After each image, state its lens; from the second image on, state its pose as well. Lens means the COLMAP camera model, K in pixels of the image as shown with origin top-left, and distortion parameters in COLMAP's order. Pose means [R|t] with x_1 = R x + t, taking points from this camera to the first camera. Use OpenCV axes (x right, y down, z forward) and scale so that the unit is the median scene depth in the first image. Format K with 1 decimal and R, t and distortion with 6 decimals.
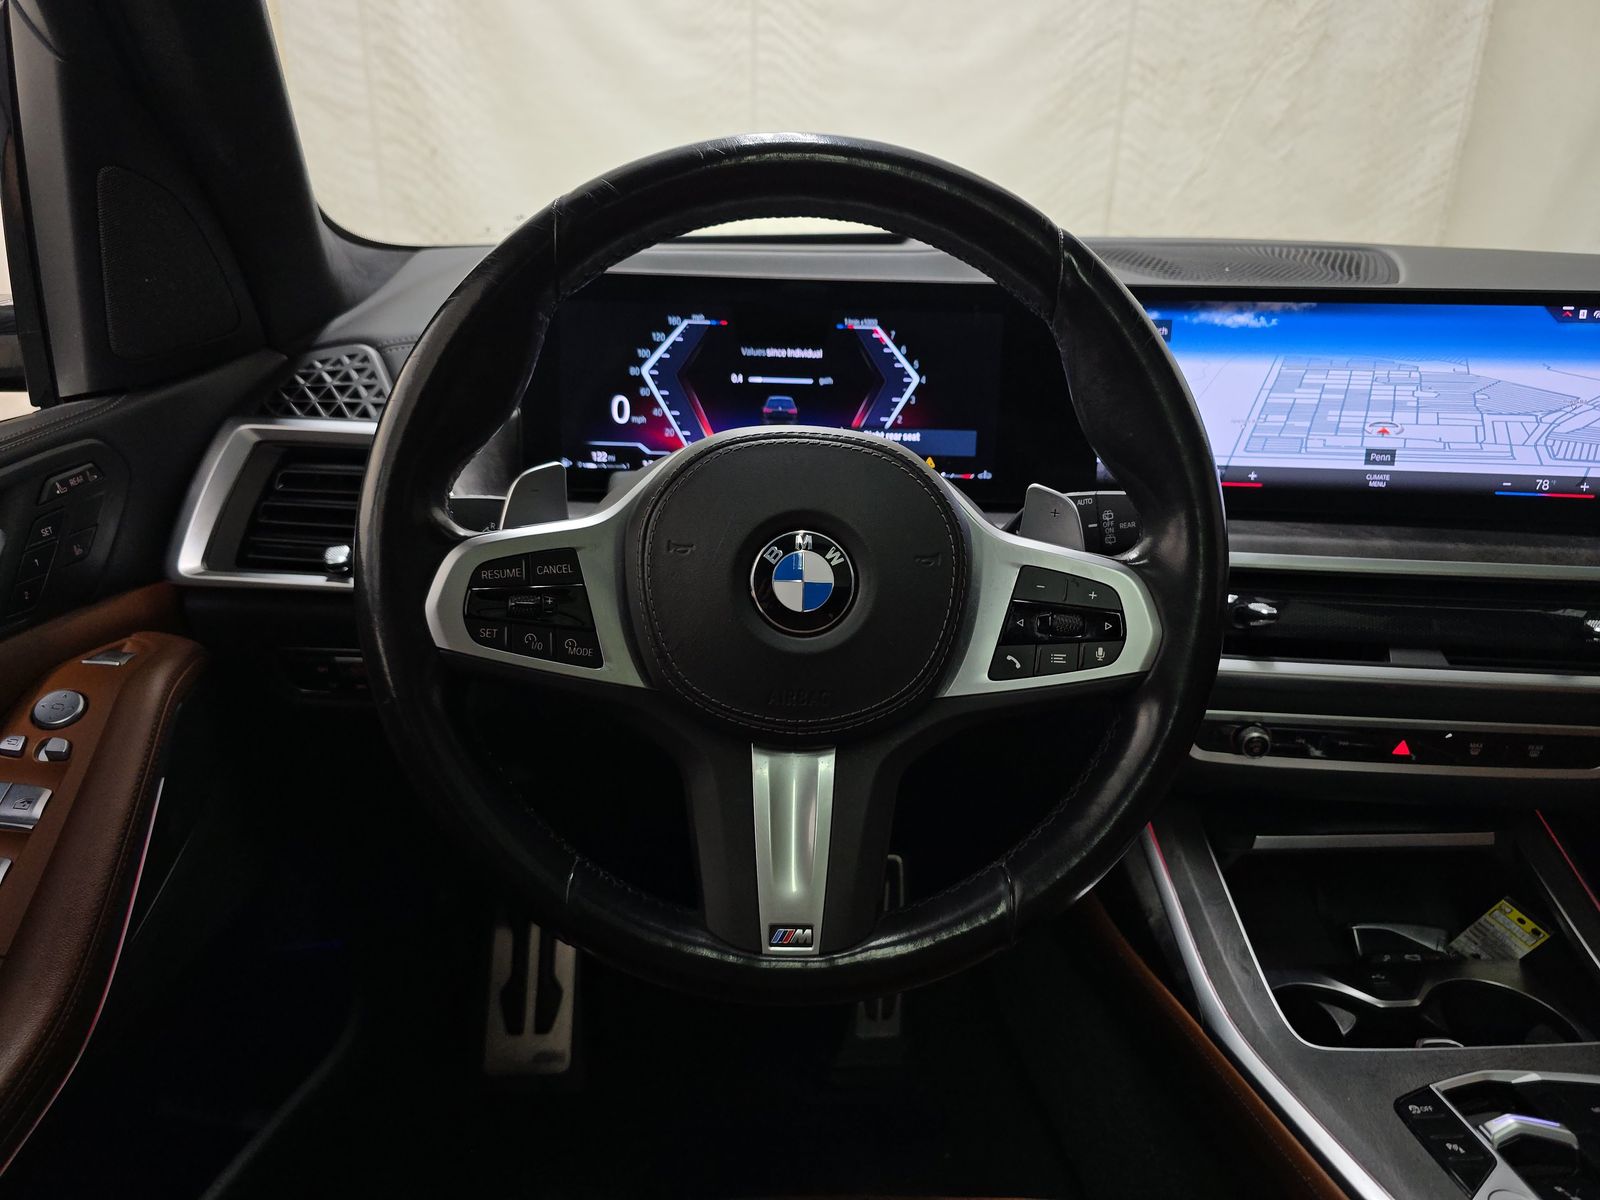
lens RADIAL K [[1067.5, 0, 814.7], [0, 1067.5, 625.9], [0, 0, 1]] dist [0.033321, -0.026130]
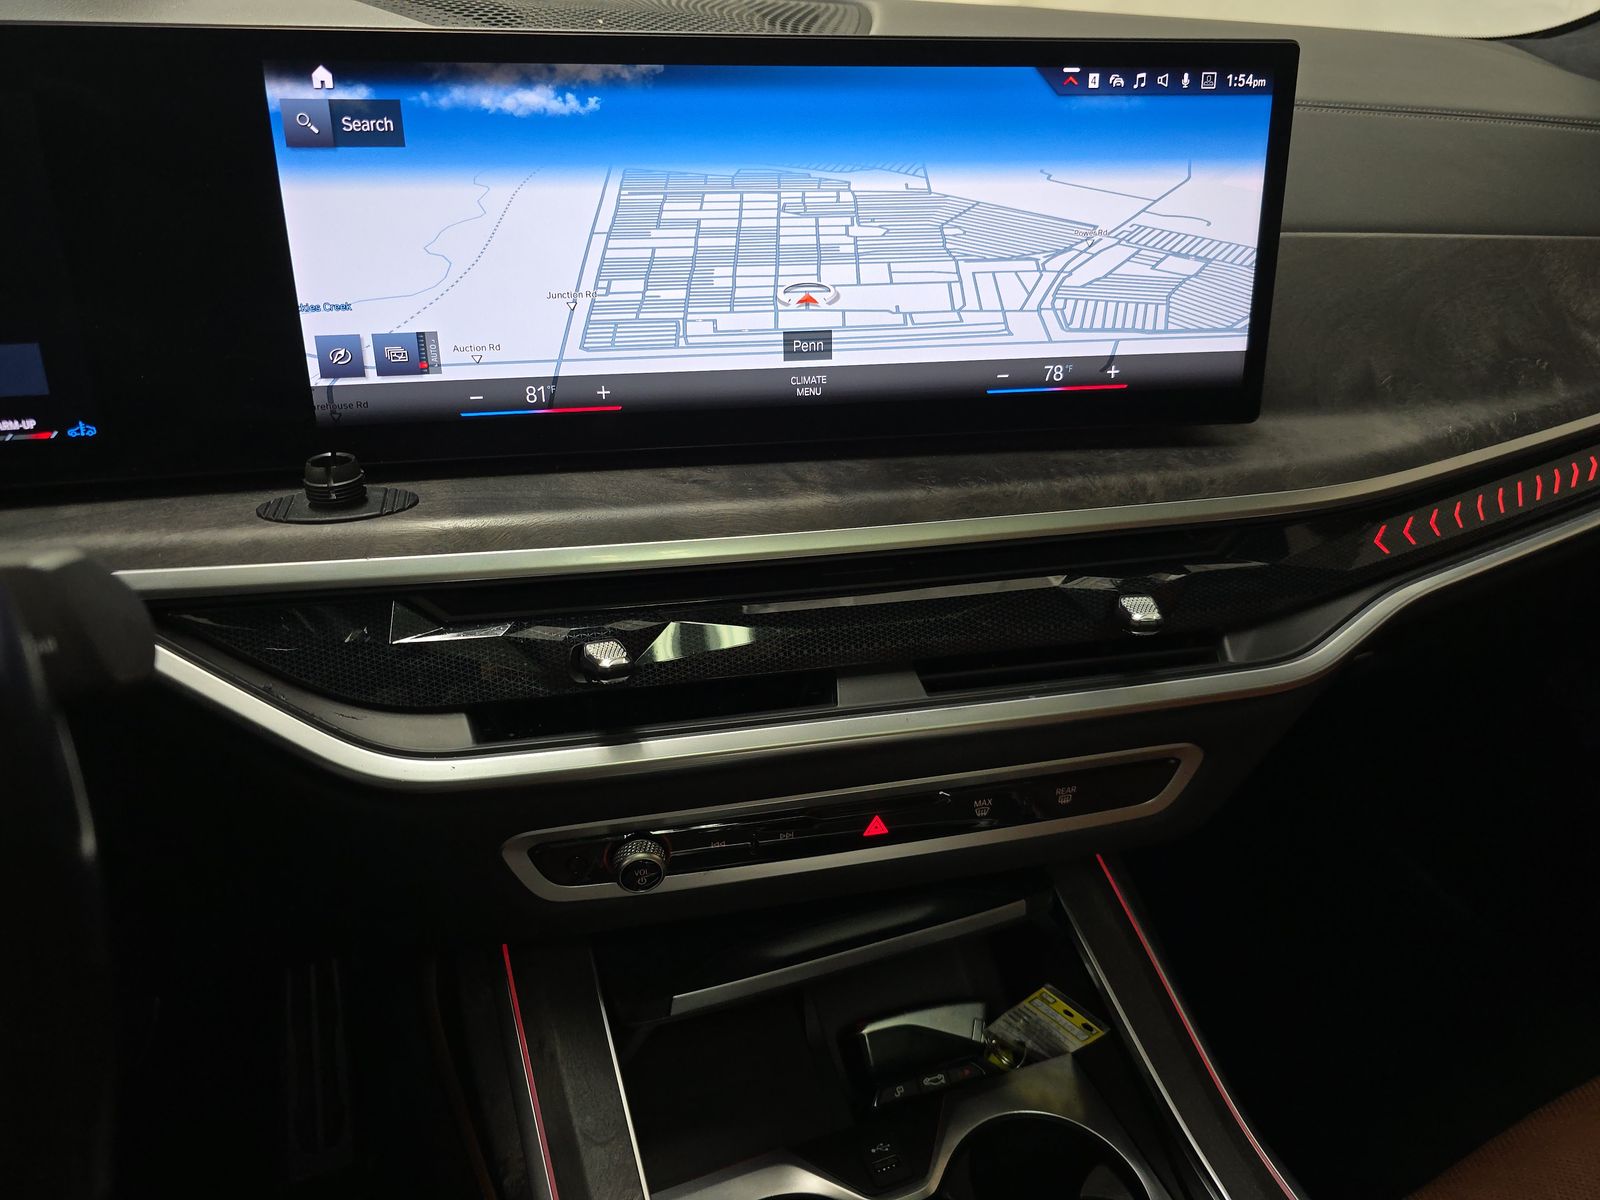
lens RADIAL K [[1067.5, 0, 784.8], [0, 1067.5, 597.8], [0, 0, 1]] dist [0.033321, -0.026130]
pose [[0.957966, -0.134824, 0.253226, 0.346143], [0.098764, 0.983721, 0.150127, -0.109689], [-0.269344, -0.118807, 0.955687, 0.427425]]
